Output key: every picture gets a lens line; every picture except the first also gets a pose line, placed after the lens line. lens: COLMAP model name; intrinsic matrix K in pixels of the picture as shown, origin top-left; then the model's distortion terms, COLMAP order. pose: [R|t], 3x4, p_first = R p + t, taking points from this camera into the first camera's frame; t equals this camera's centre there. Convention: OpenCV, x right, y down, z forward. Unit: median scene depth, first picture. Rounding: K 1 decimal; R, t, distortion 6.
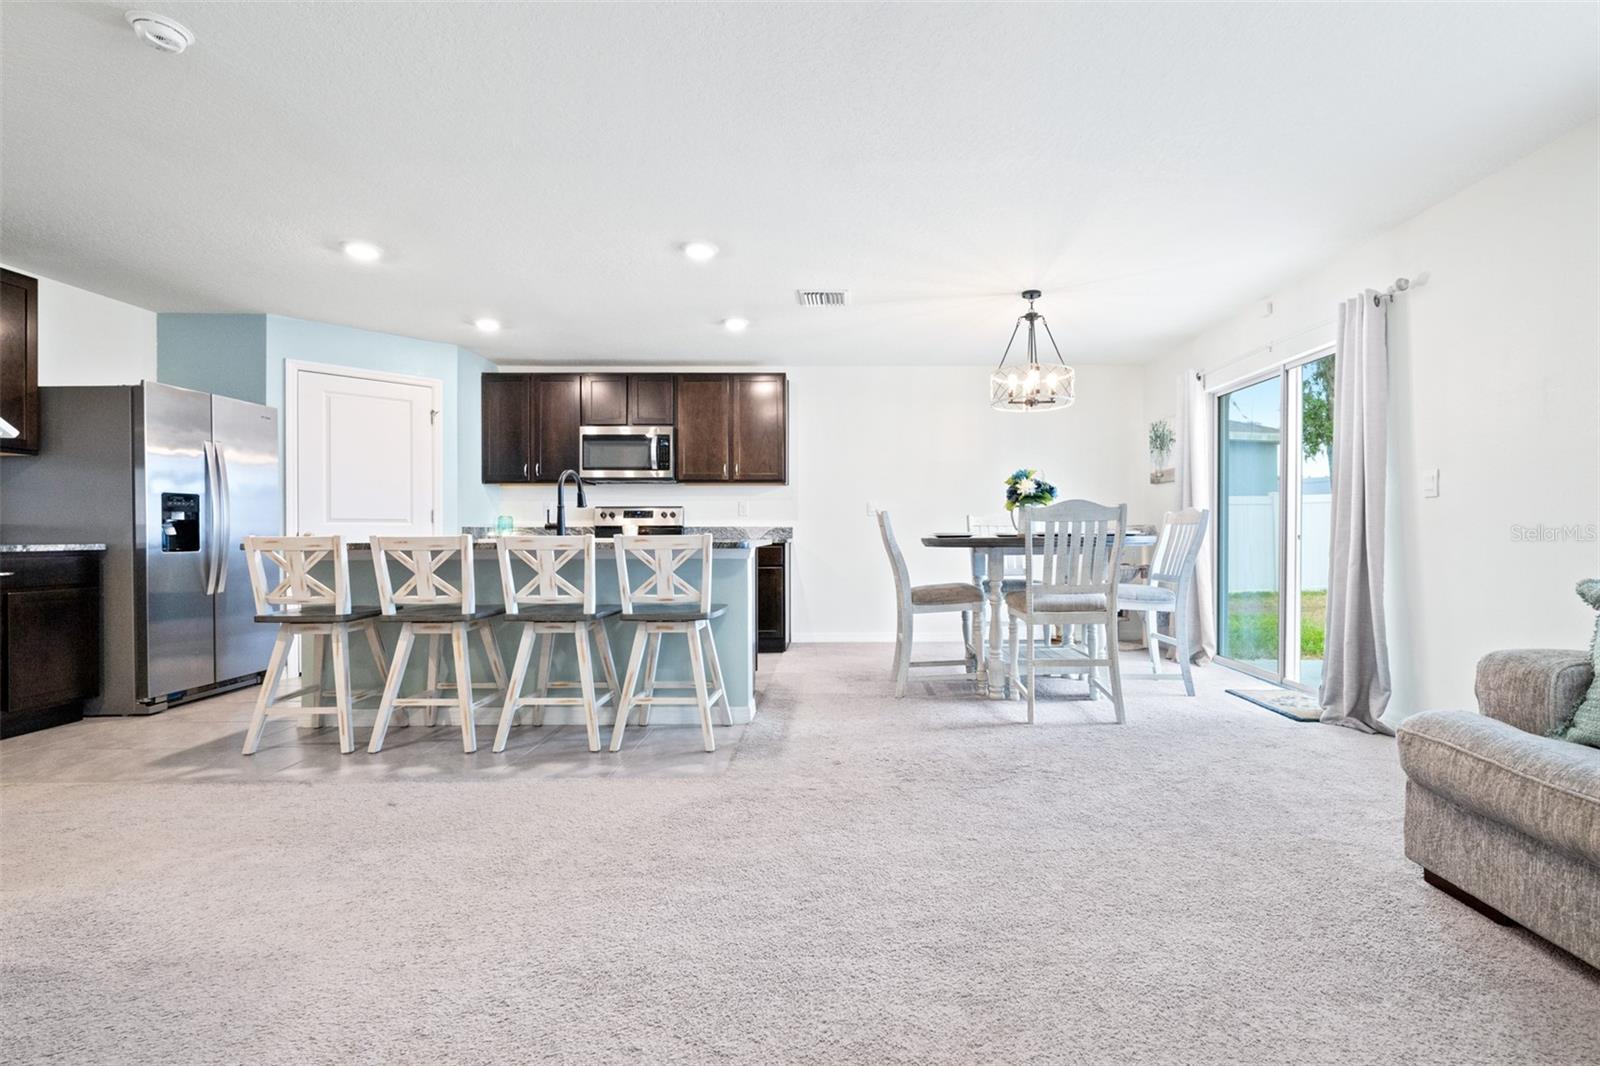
lens RADIAL K [[731.6, 0, 851.7], [0, 731.6, 532.2], [0, 0, 1]] dist [0.002093, 0.000435]
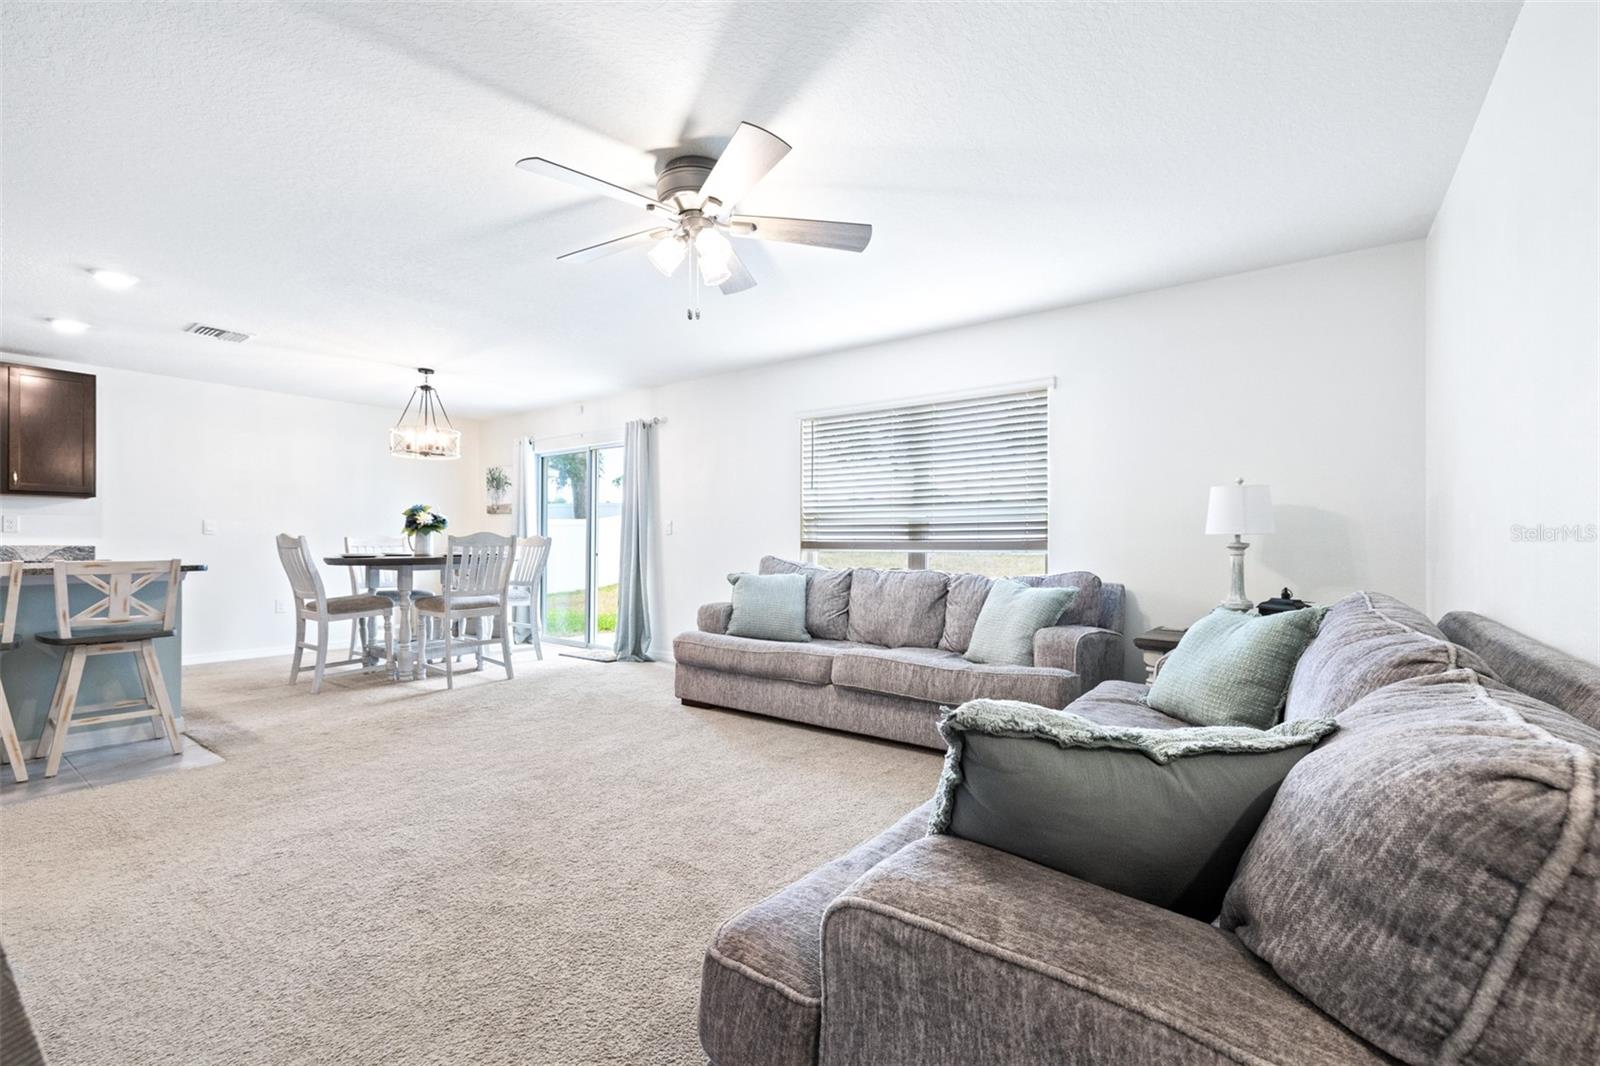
lens RADIAL K [[690.3, 0, 800.1], [0, 690.3, 541.2], [0, 0, 1]] dist [0.000528, 0.000003]
pose [[0.607887, 0.007075, 0.793992, -0.344655], [-0.003088, 0.999974, -0.006546, -0.015256], [-0.794017, 0.001527, 0.607893, -0.296802]]
